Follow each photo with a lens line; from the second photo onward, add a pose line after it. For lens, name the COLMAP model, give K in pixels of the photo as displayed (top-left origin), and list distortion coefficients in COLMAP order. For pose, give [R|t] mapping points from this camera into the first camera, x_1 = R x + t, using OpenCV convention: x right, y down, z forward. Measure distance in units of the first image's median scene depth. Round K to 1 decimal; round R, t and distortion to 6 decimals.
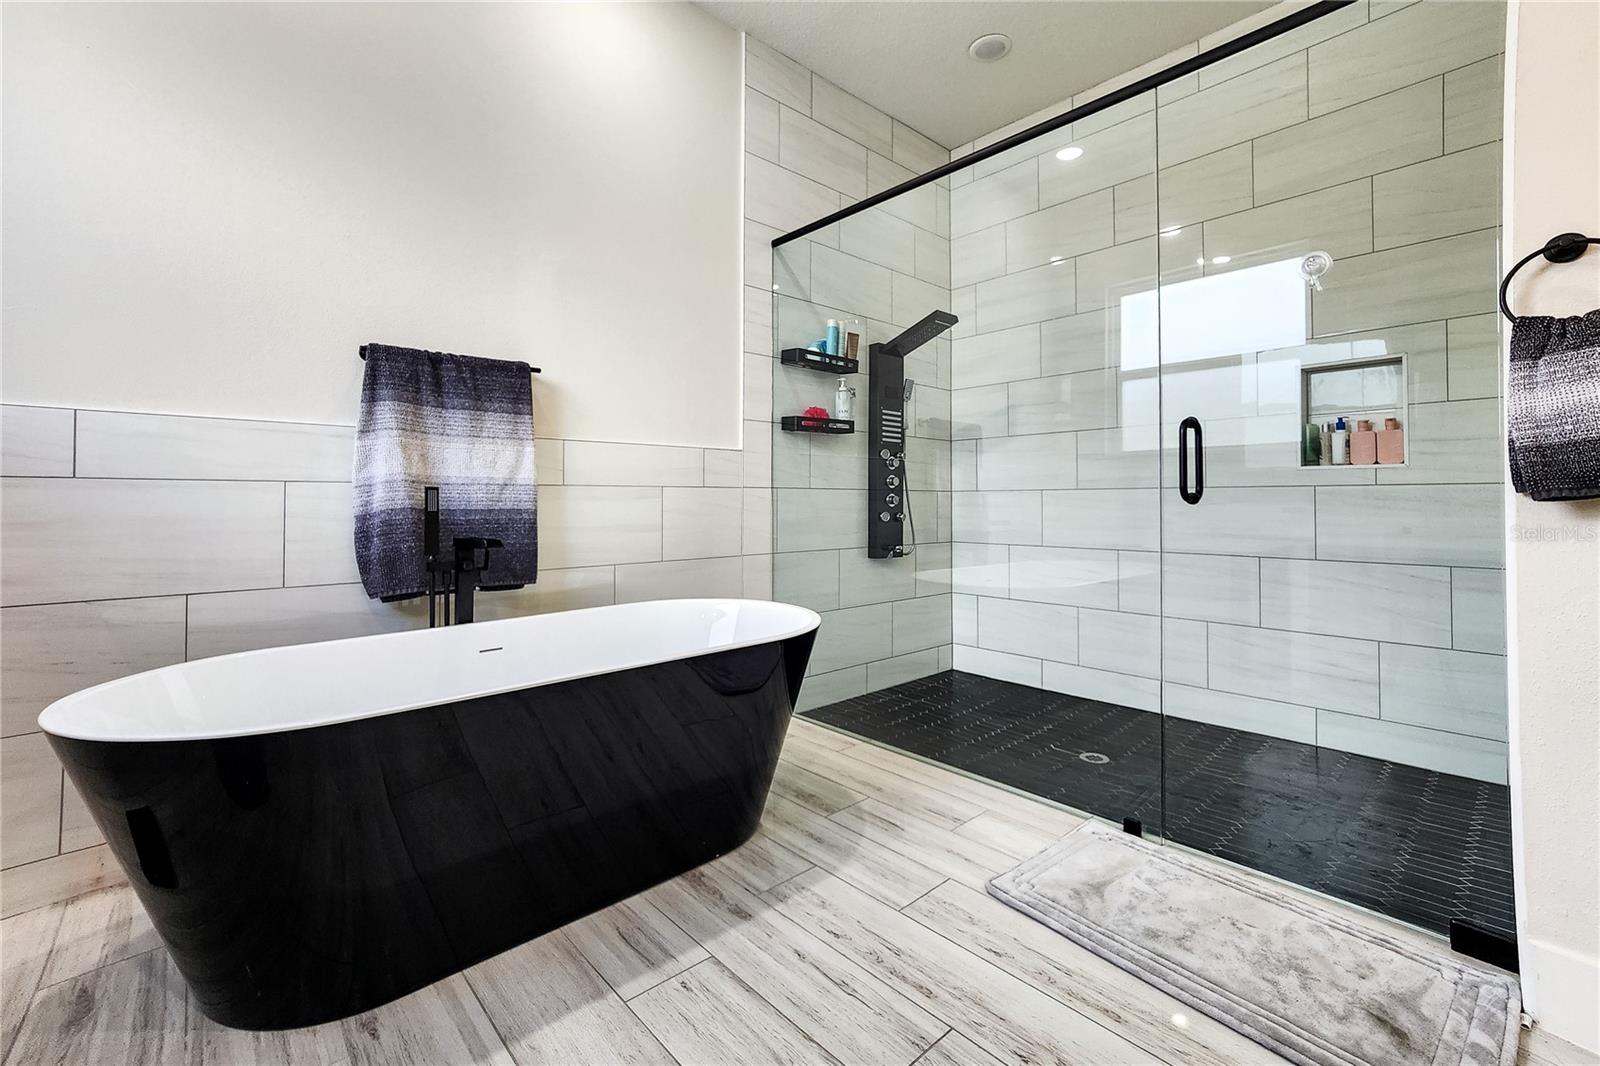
lens RADIAL K [[681.6, 0, 804.8], [0, 681.6, 490.3], [0, 0, 1]] dist [-0.015594, 0.009840]
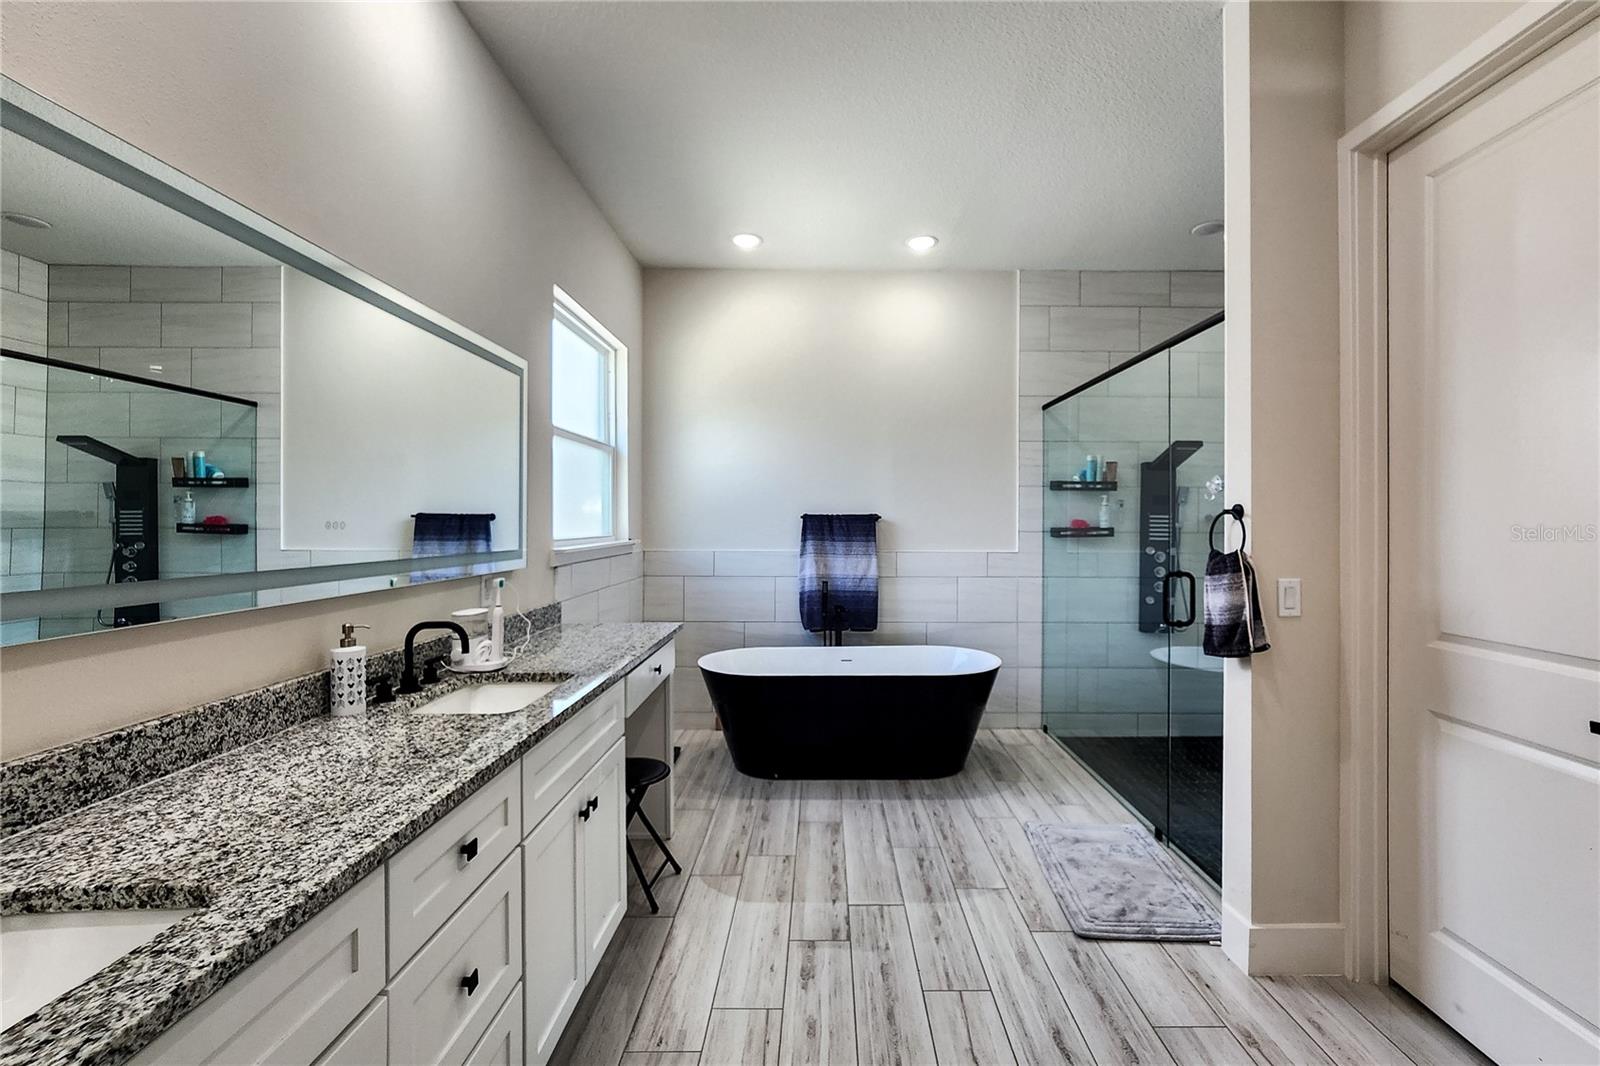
lens RADIAL K [[704.0, 0, 821.9], [0, 704.0, 515.4], [0, 0, 1]] dist [-0.020257, 0.010682]
pose [[0.731395, -0.002179, -0.681950, 0.883255], [0.008442, 0.999947, 0.005859, -0.207387], [0.681901, -0.010042, 0.731375, -0.581651]]
